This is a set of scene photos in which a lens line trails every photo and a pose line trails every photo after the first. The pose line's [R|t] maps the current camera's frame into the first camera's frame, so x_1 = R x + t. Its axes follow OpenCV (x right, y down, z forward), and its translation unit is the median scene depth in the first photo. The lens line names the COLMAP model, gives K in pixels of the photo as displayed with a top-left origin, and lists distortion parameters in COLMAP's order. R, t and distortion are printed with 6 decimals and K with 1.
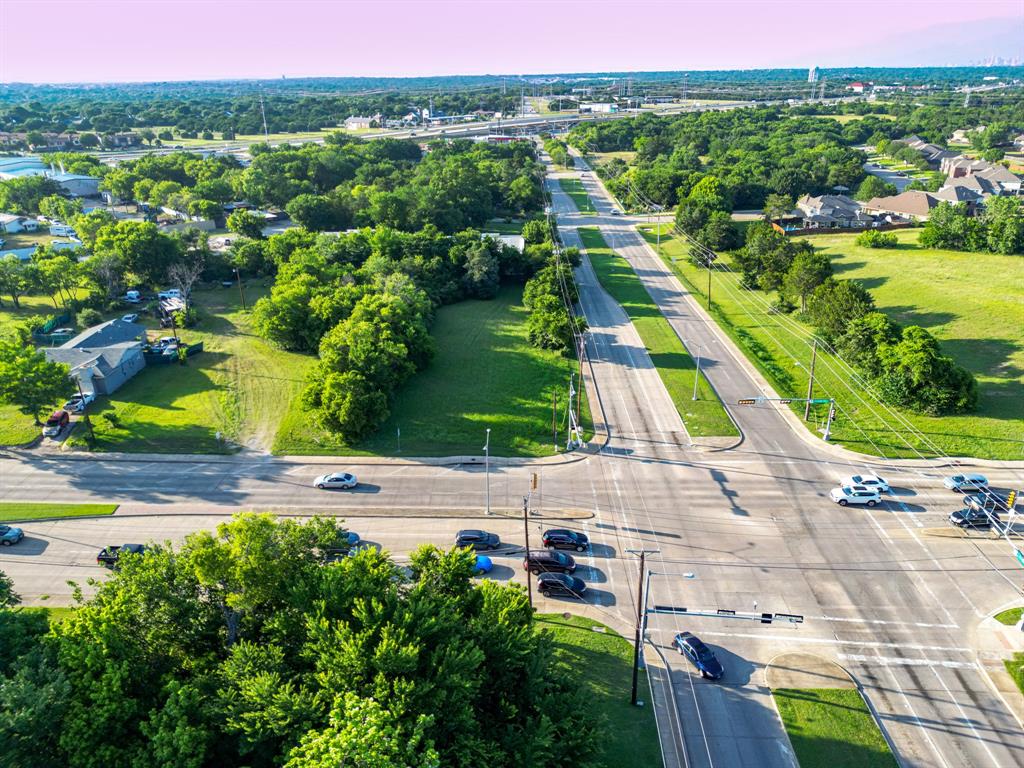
lens RADIAL K [[716.1, 0, 509.3], [0, 716.1, 383.1], [0, 0, 1]] dist [0.064856, -0.063887]
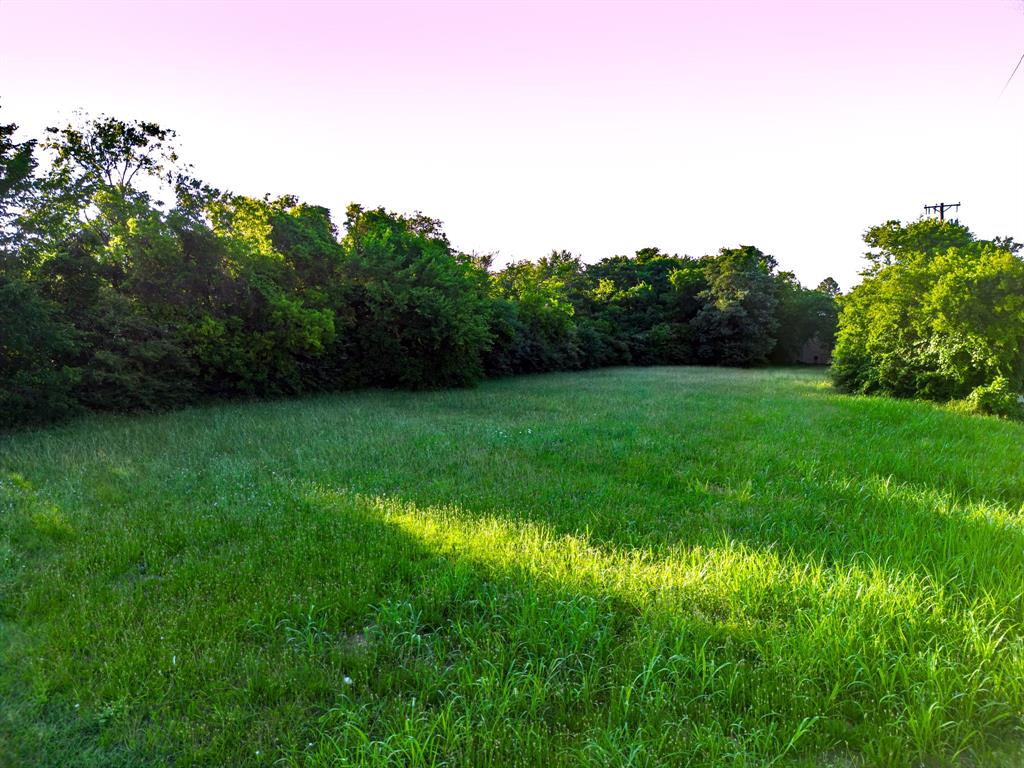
lens RADIAL K [[716.1, 0, 506.1], [0, 716.1, 382.9], [0, 0, 1]] dist [0.064856, -0.063887]
pose [[0.903866, 0.034593, -0.426415, 0.024585], [-0.170374, 0.943382, -0.284609, 0.040689], [0.392427, 0.329898, 0.858585, 0.563194]]
